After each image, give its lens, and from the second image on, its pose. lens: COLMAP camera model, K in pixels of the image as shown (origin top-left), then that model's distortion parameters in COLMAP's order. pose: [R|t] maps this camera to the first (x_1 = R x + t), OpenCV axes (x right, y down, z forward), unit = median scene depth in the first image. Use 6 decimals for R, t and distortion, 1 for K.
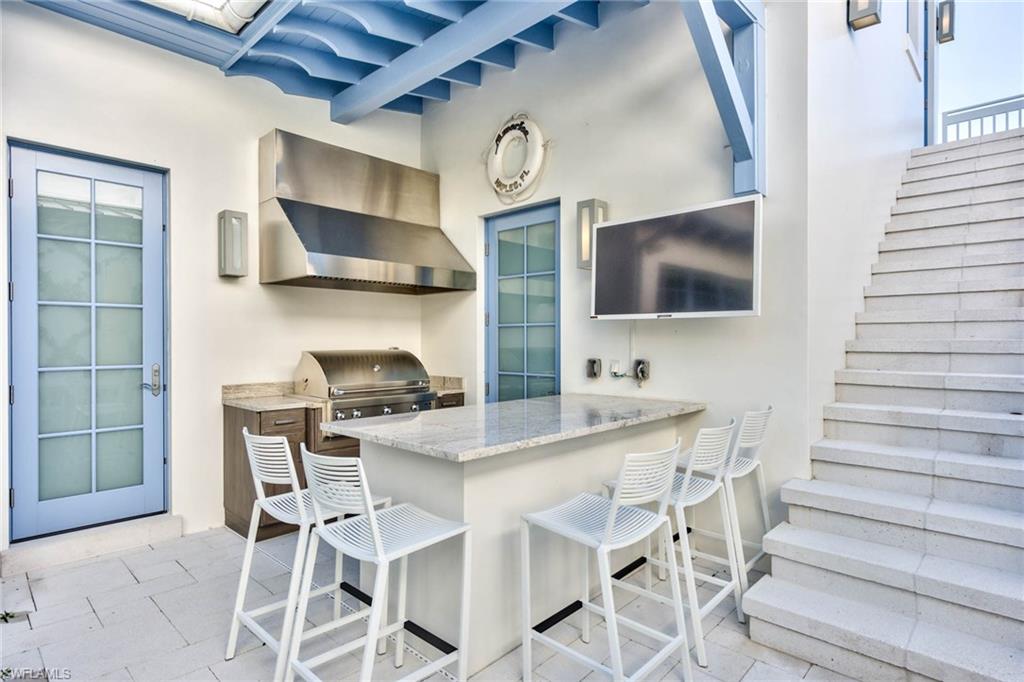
lens RADIAL K [[542.5, 0, 510.9], [0, 542.5, 336.7], [0, 0, 1]] dist [-0.001198, -0.000033]
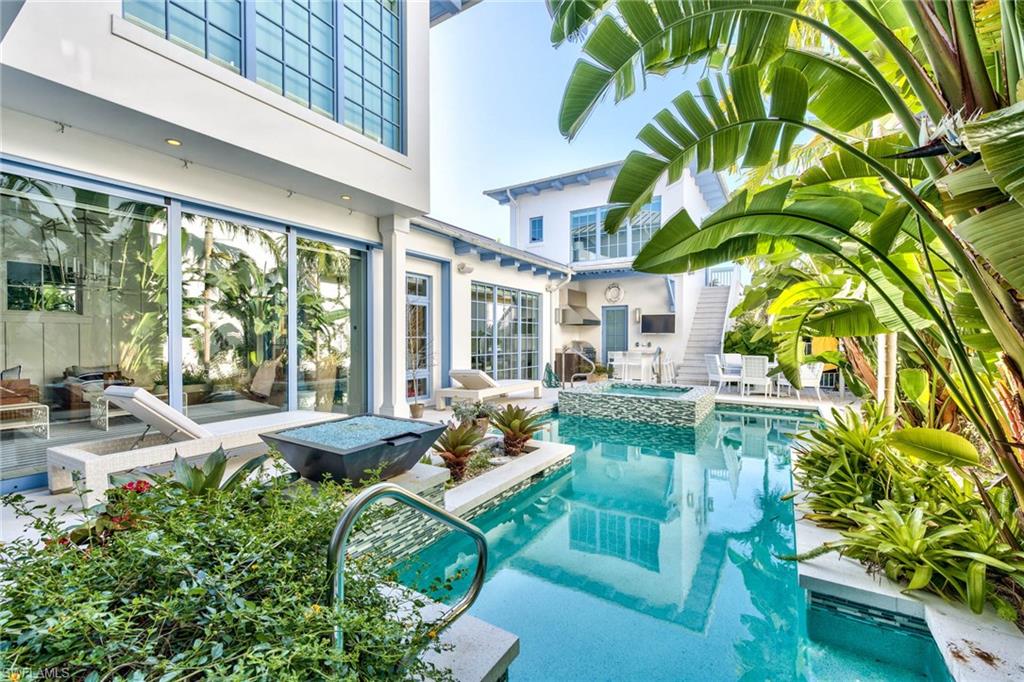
lens RADIAL K [[432.6, 0, 513.3], [0, 432.6, 345.4], [0, 0, 1]] dist [0.000963, 0.000037]
pose [[0.978576, -0.000787, 0.205885, -1.470733], [-0.000807, 0.999970, 0.007659, 0.034990], [-0.205885, -0.007661, 0.978546, -2.116798]]
